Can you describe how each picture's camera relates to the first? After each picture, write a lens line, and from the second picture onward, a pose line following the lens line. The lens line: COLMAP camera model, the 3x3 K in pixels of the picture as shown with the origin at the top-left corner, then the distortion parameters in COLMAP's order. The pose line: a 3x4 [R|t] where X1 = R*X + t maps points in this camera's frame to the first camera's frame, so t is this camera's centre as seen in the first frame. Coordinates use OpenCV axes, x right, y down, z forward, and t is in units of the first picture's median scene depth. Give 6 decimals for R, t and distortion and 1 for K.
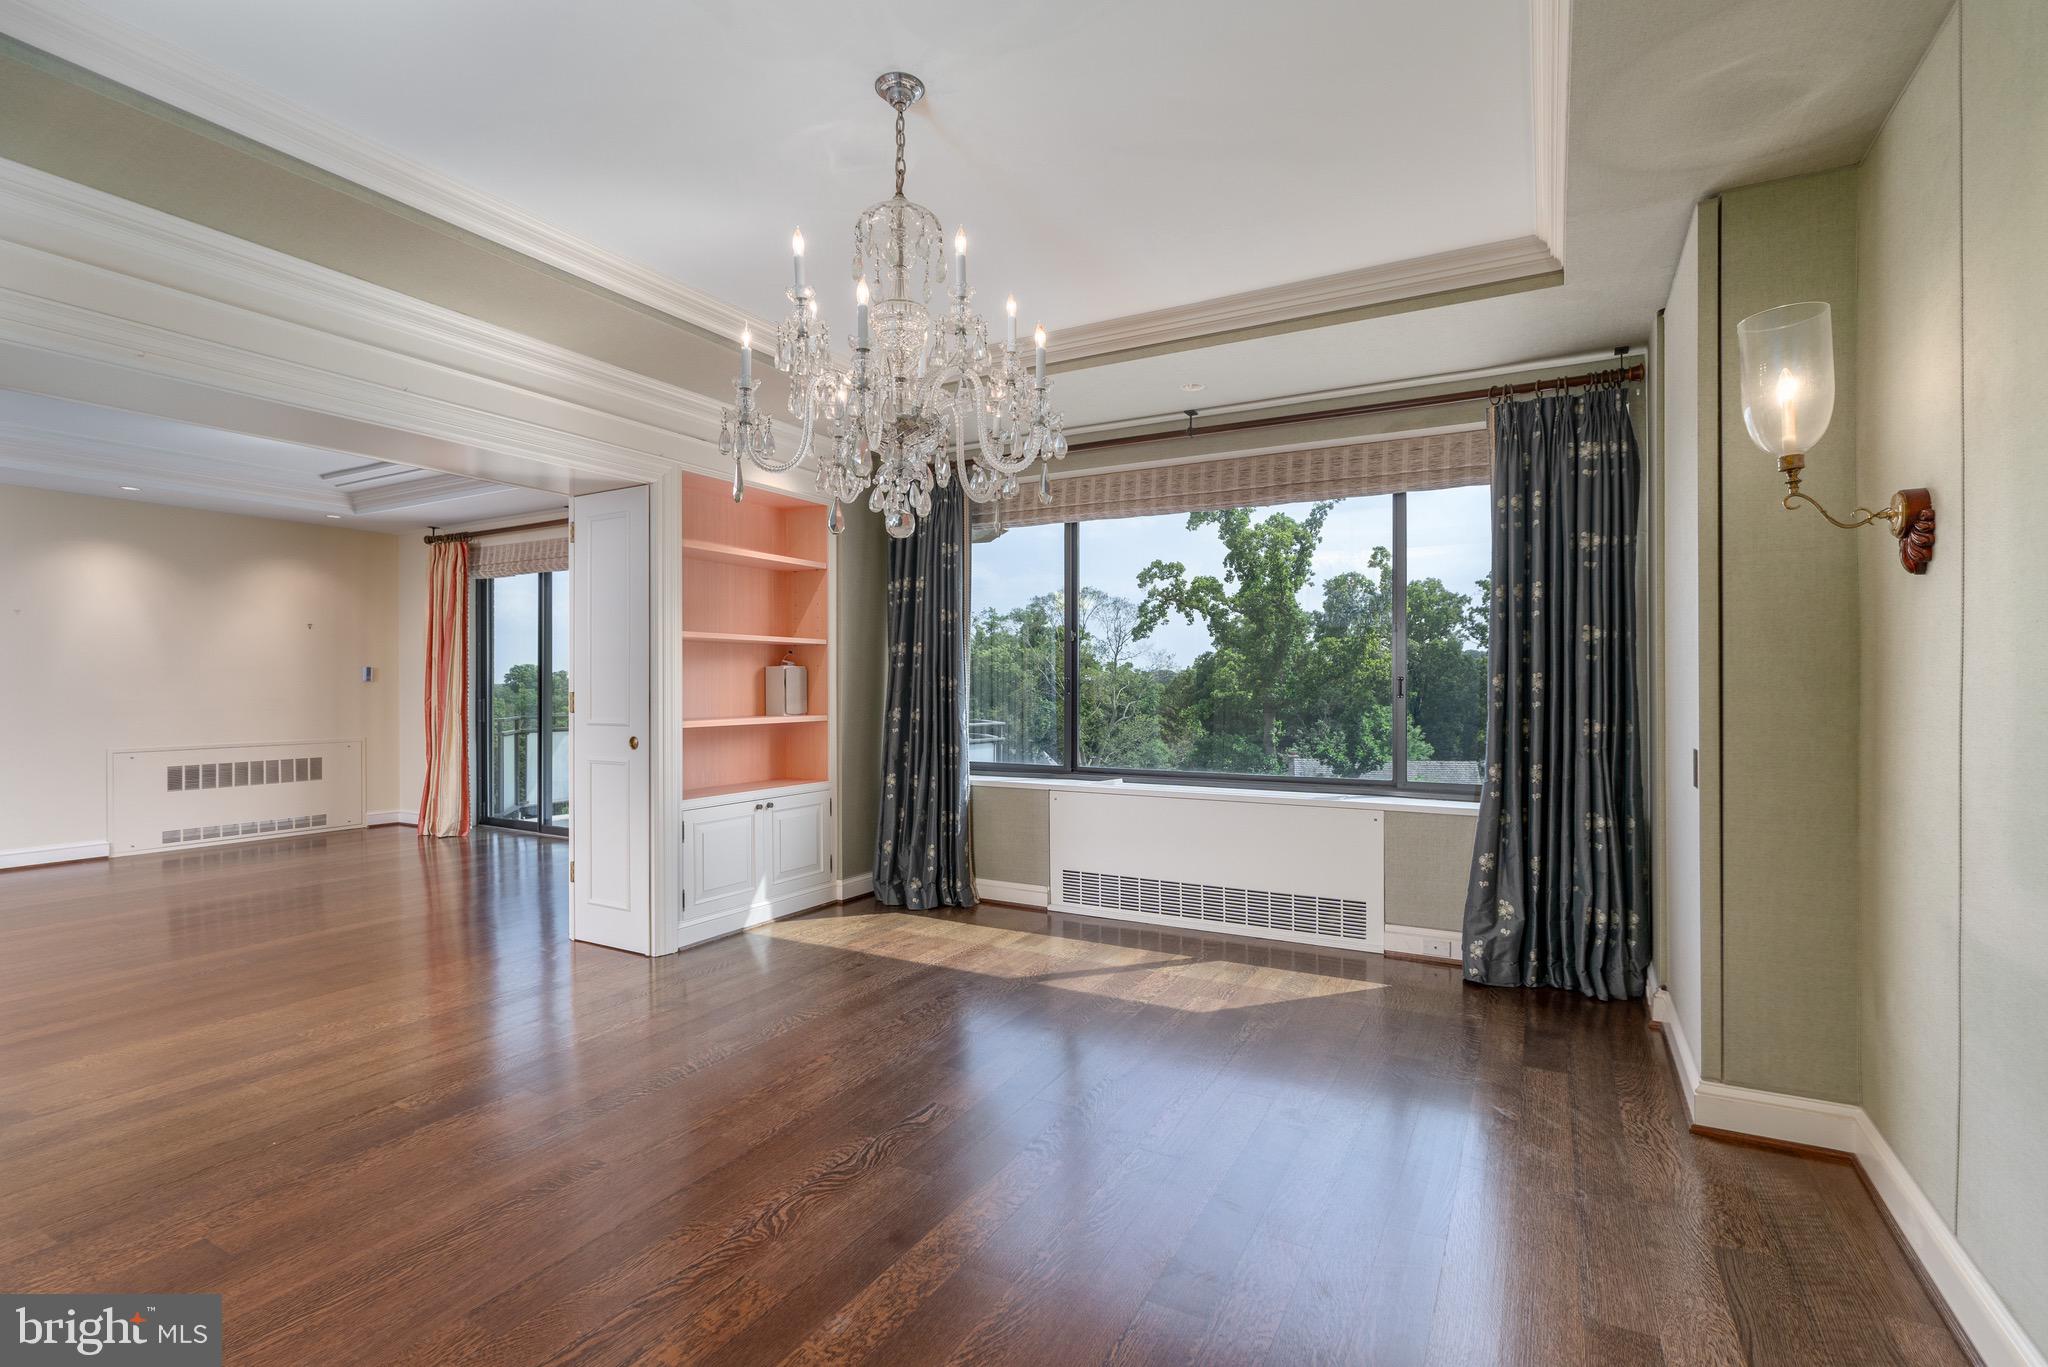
lens RADIAL K [[971.1, 0, 1024.0], [0, 971.1, 683.5], [0, 0, 1]] dist [-0.001873, -0.000169]
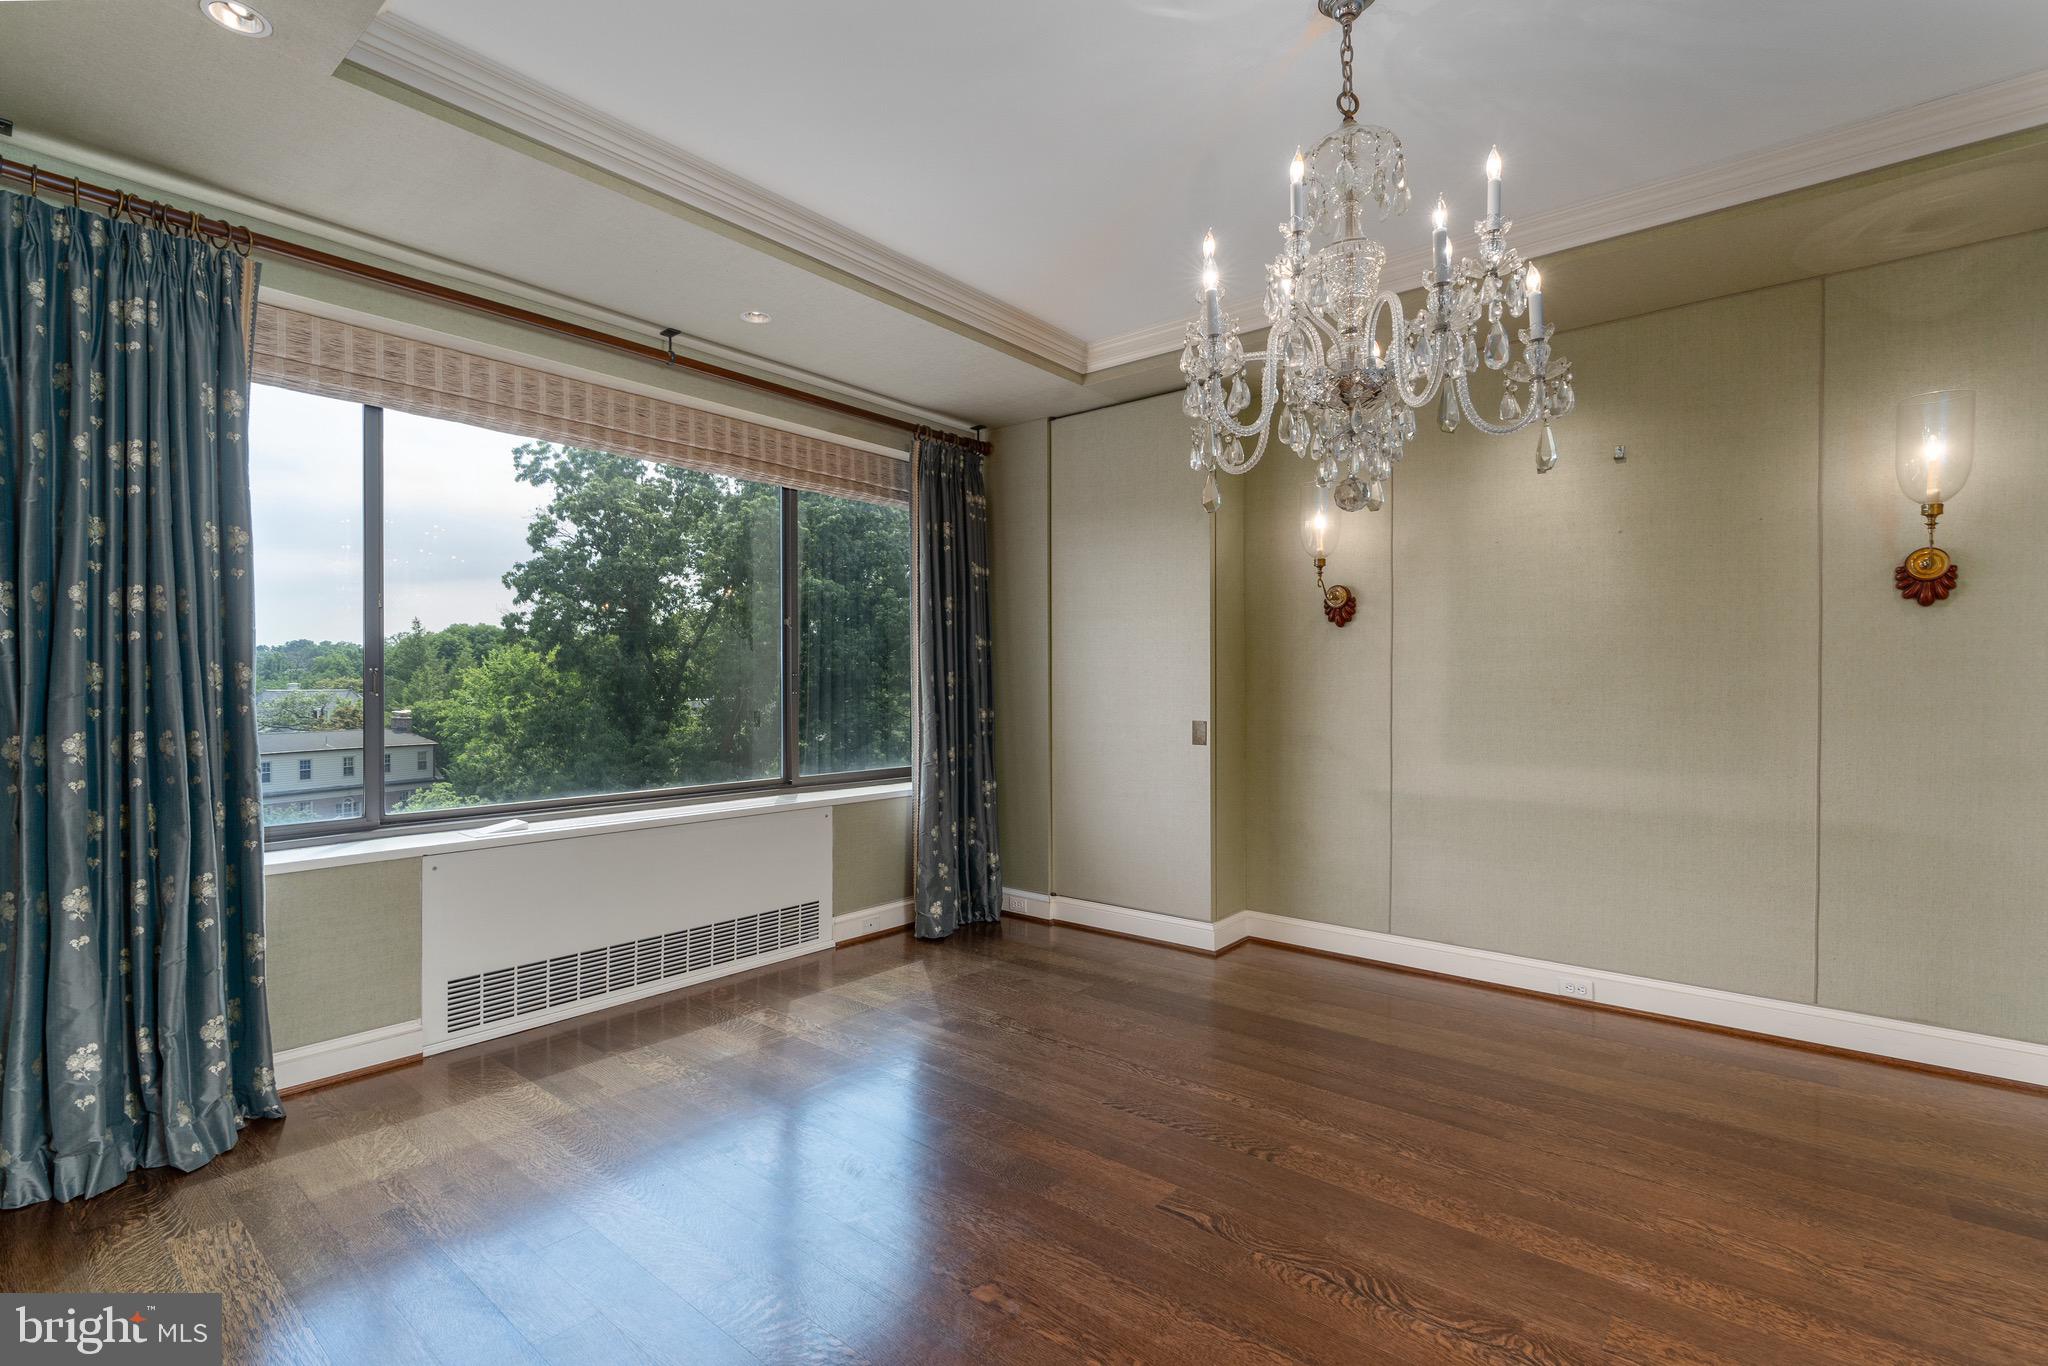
lens RADIAL K [[948.3, 0, 1024.0], [0, 948.3, 683.0], [0, 0, 1]] dist [0.000415, 0.000016]
pose [[0.185790, -0.005827, 0.982572, -0.567249], [-0.004917, 0.999964, 0.006860, -0.004607], [-0.982577, -0.006106, 0.185754, 0.619920]]
